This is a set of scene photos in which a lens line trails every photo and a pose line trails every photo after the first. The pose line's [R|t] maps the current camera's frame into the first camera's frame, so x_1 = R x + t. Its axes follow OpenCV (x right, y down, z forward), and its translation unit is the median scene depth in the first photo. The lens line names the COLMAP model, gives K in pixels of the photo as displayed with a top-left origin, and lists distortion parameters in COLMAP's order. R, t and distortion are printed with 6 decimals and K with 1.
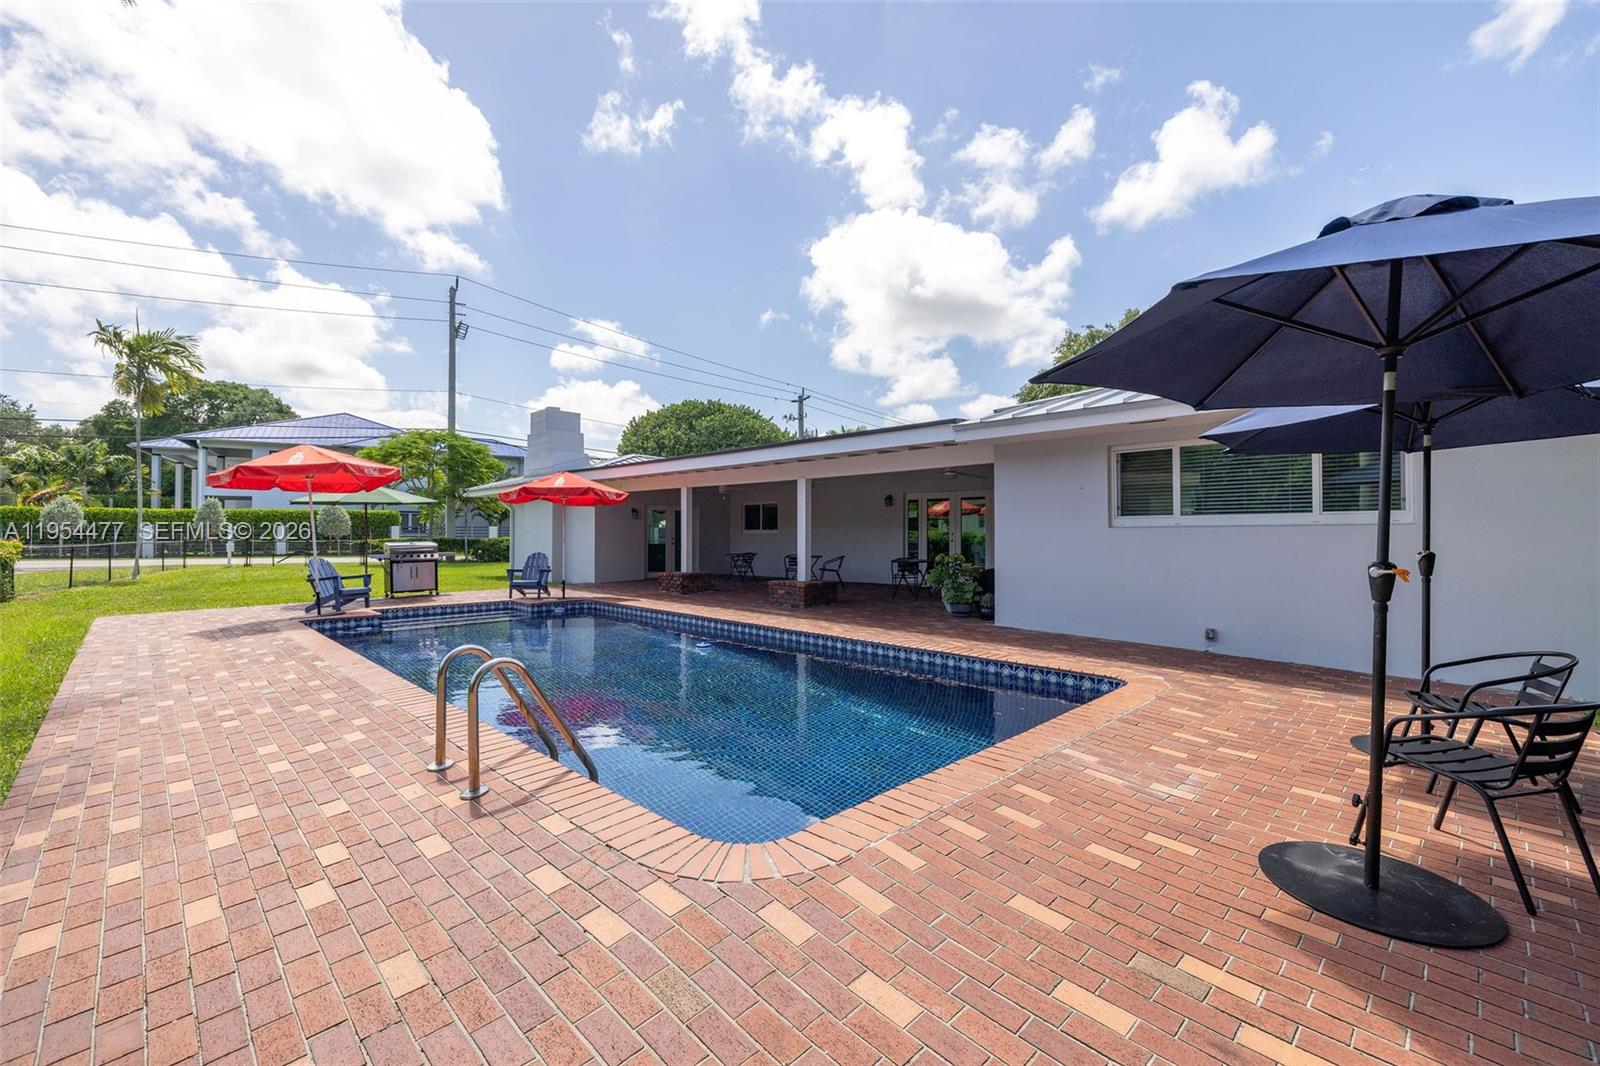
lens RADIAL K [[638.9, 0, 803.8], [0, 638.9, 536.7], [0, 0, 1]] dist [0.005072, -0.000068]
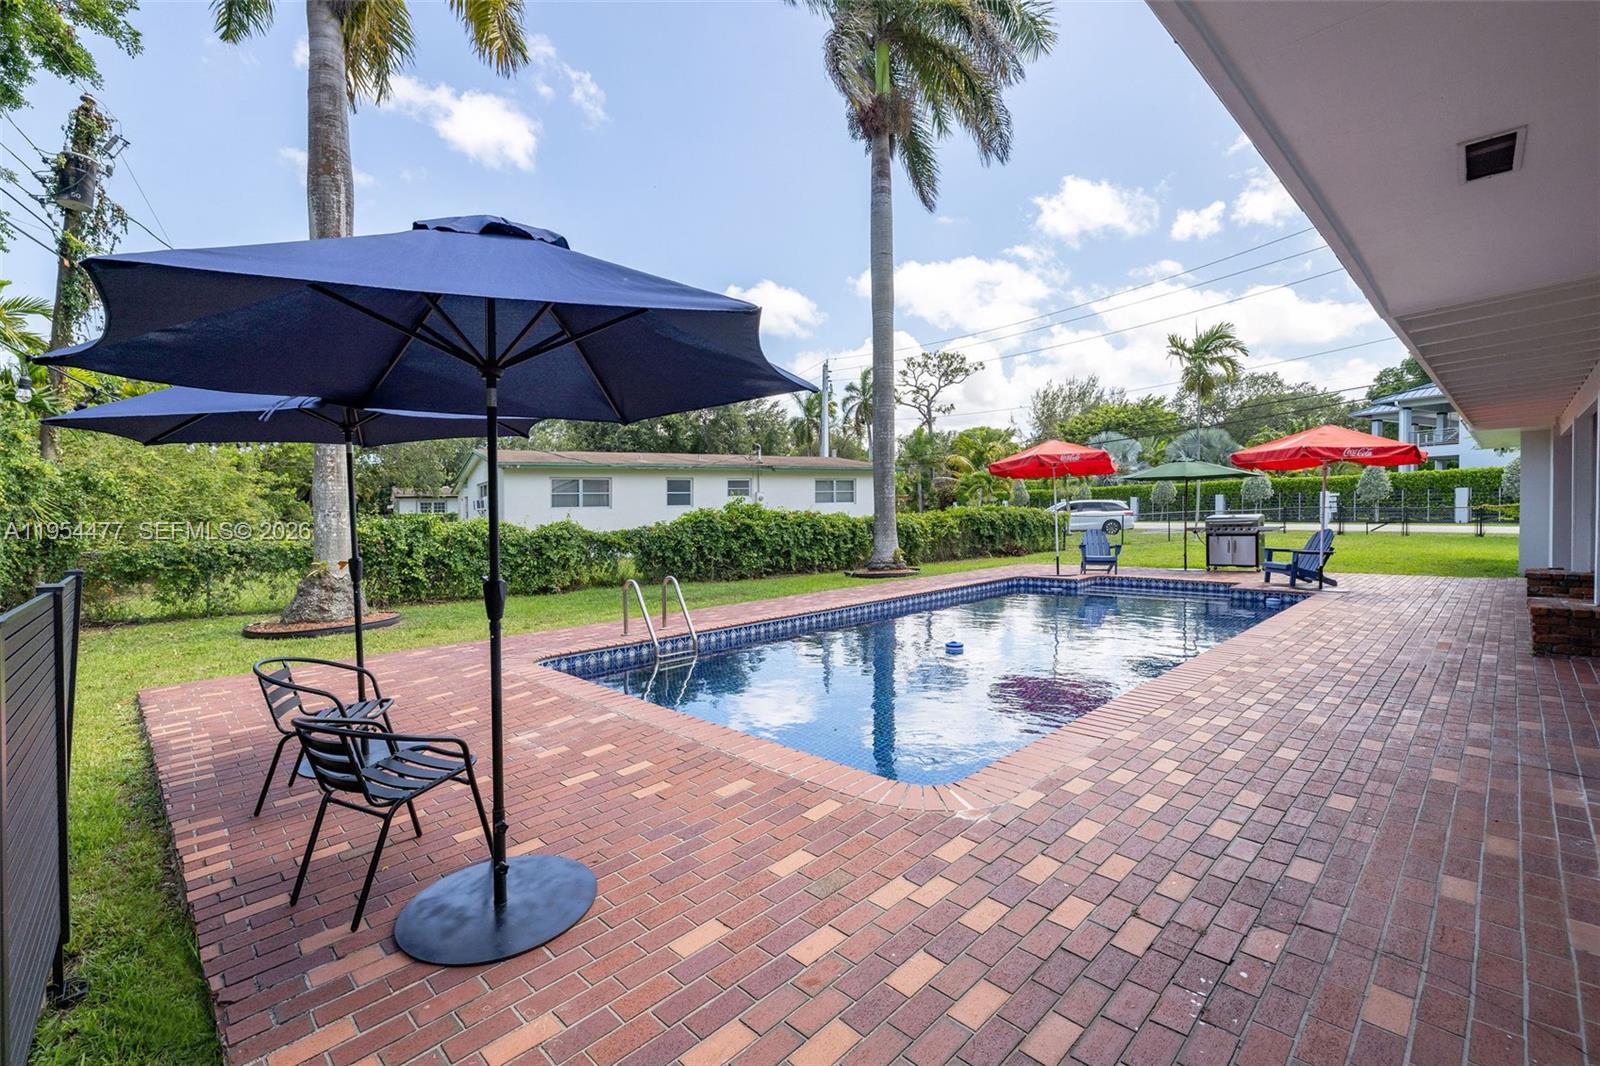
lens RADIAL K [[703.0, 0, 803.0], [0, 703.0, 533.4], [0, 0, 1]] dist [0.004896, -0.000152]
pose [[0.019736, 0.032915, -0.999263, 0.229608], [0.017166, 0.999299, 0.033255, -0.005102], [0.999658, -0.017809, 0.019157, 0.179101]]
